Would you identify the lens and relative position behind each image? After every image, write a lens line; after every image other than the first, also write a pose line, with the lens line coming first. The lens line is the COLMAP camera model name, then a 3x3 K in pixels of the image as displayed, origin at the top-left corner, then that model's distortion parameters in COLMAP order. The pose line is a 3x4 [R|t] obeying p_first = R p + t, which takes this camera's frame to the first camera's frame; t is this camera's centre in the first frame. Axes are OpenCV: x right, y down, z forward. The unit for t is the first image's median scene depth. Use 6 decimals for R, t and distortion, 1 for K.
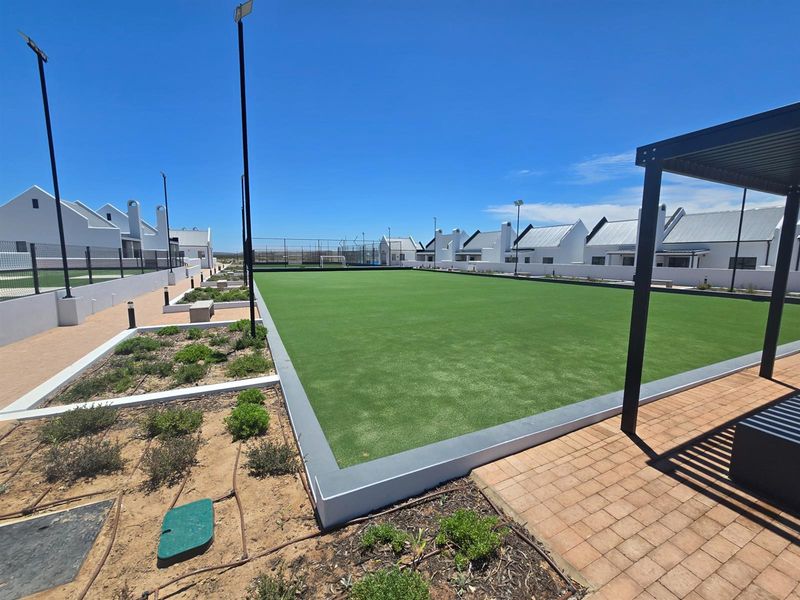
lens RADIAL K [[316.0, 0, 388.2], [0, 316.0, 299.9], [0, 0, 1]] dist [0.000927, 0.000369]
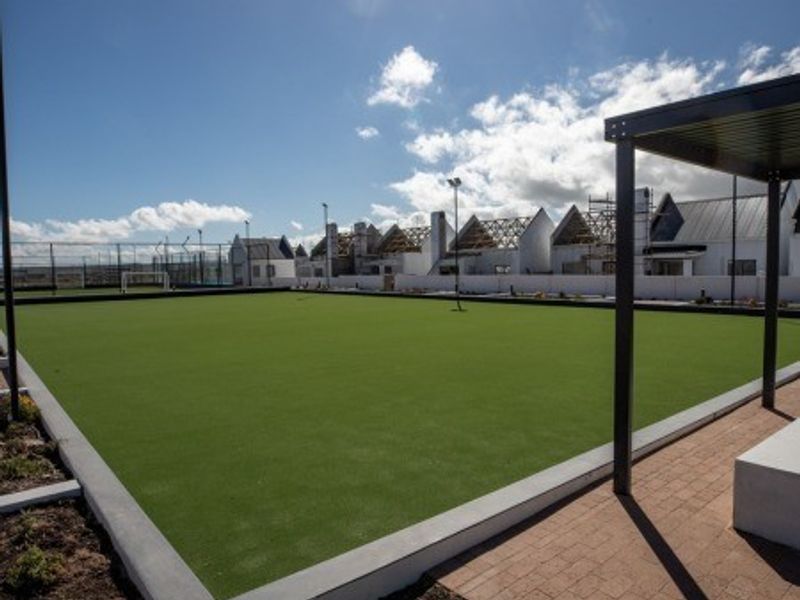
lens RADIAL K [[327.0, 0, 399.8], [0, 327.0, 294.4], [0, 0, 1]] dist [-0.001281, -0.000144]
pose [[0.988452, -0.035928, 0.147213, 0.178933], [0.047819, 0.995802, -0.078047, -0.029765], [-0.143791, 0.084186, 0.986021, 0.340856]]
